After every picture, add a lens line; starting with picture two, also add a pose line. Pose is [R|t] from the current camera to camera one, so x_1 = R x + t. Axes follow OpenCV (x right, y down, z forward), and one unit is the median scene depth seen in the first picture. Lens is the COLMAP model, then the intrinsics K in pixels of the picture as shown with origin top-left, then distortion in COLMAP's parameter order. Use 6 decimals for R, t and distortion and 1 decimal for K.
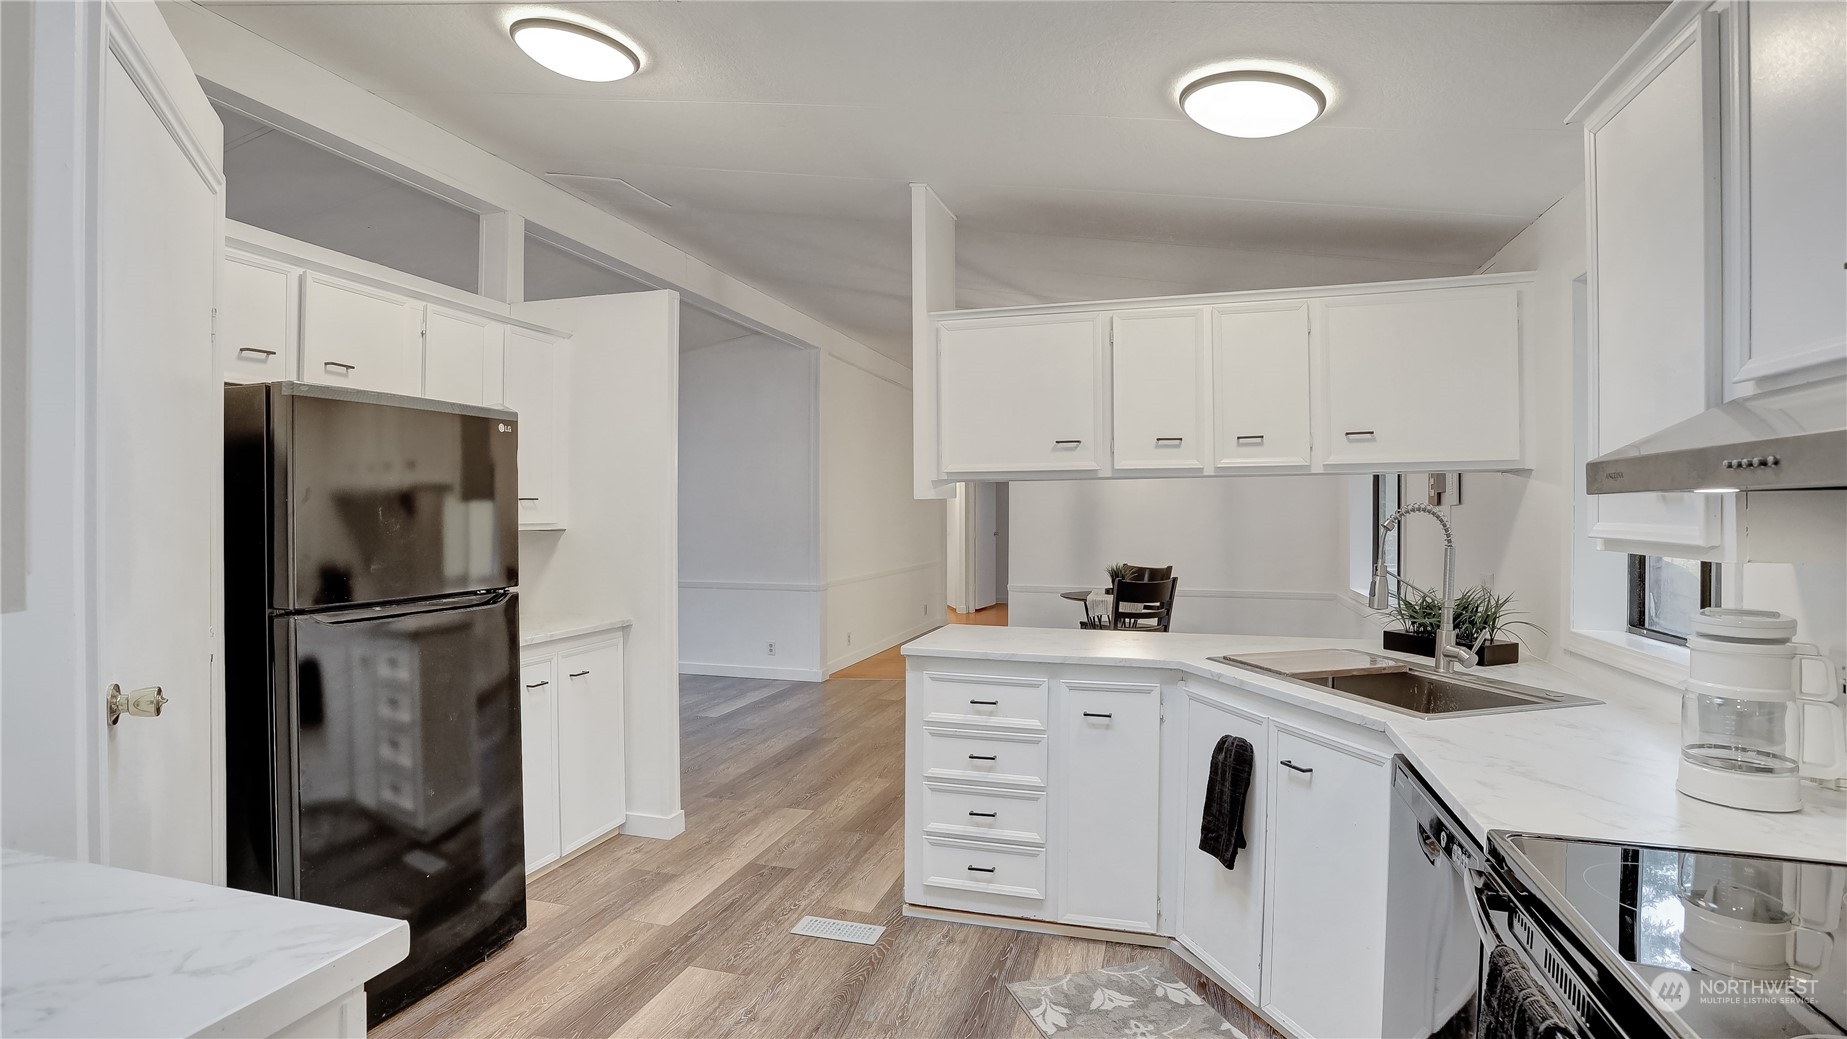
lens RADIAL K [[893.1, 0, 926.4], [0, 893.1, 523.6], [0, 0, 1]] dist [-0.020381, 0.000193]
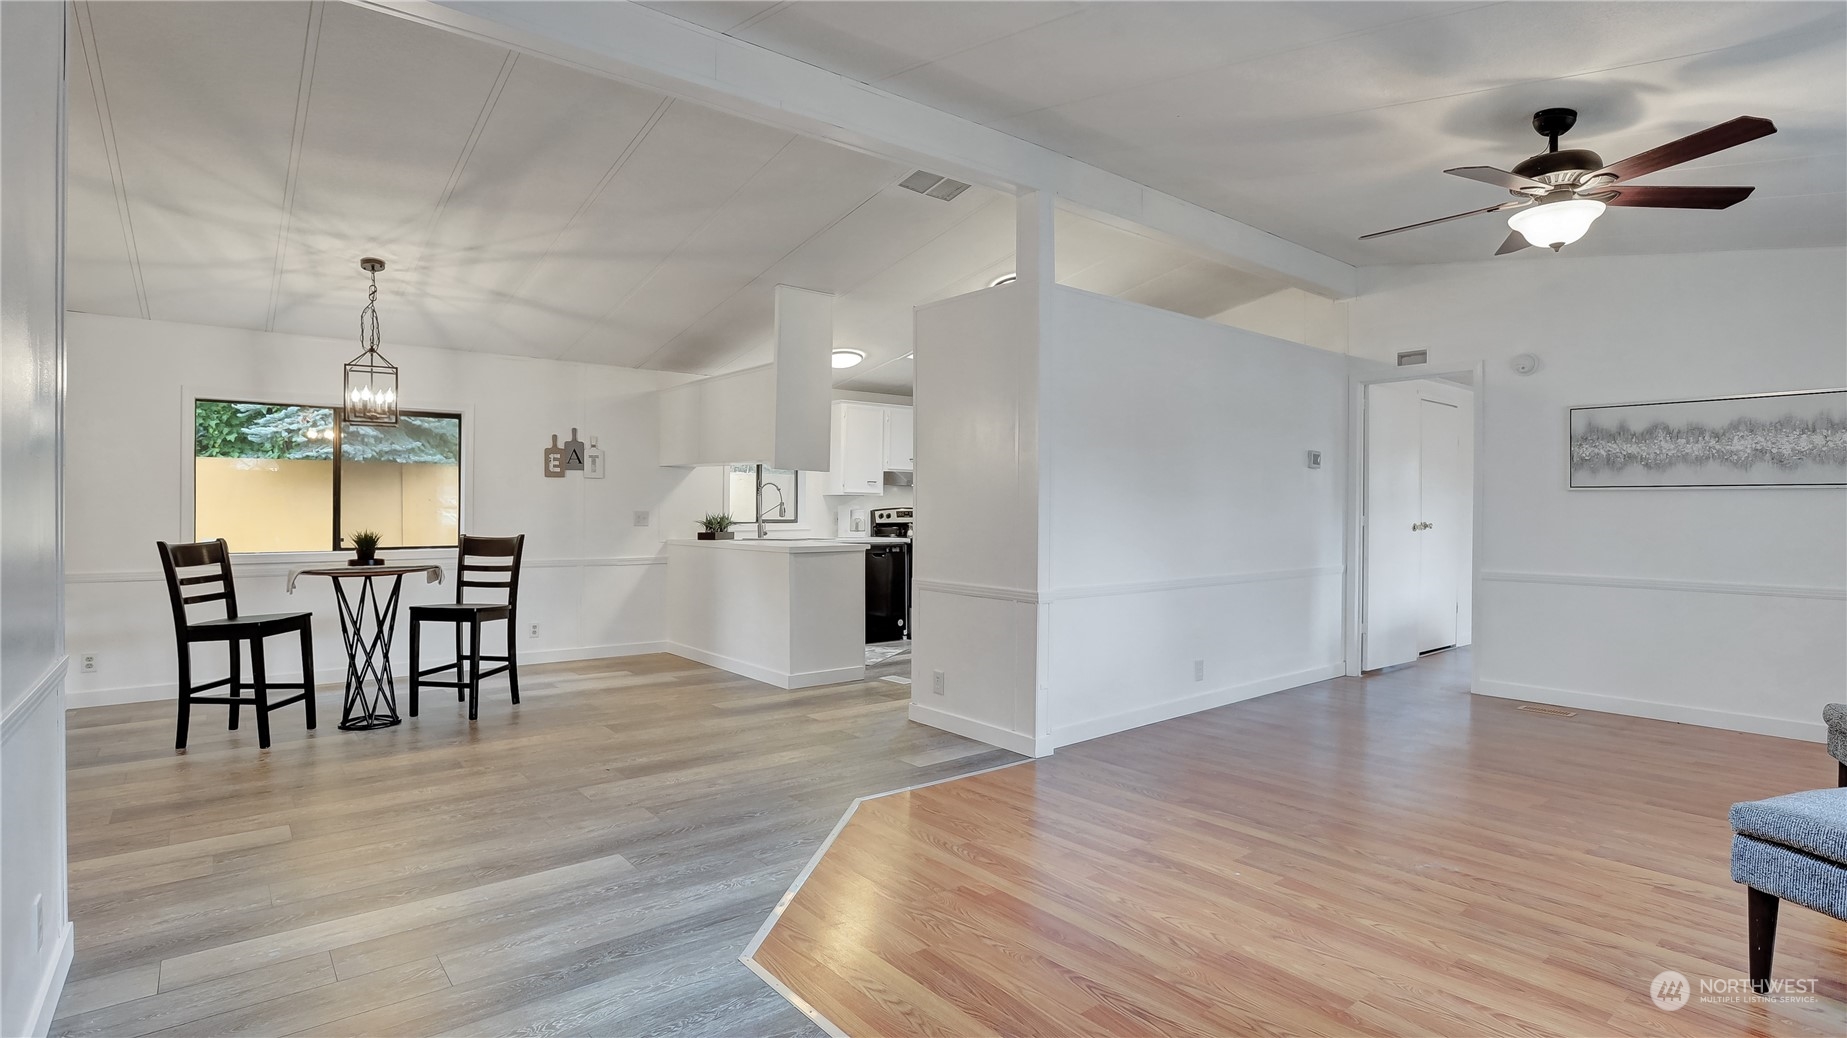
lens RADIAL K [[893.1, 0, 928.4], [0, 893.1, 520.9], [0, 0, 1]] dist [-0.020381, 0.000193]
pose [[-0.828805, -0.011219, 0.559425, -0.751138], [-0.006476, 0.999924, 0.010459, 0.036404], [-0.559501, 0.005046, -0.828815, 1.527996]]
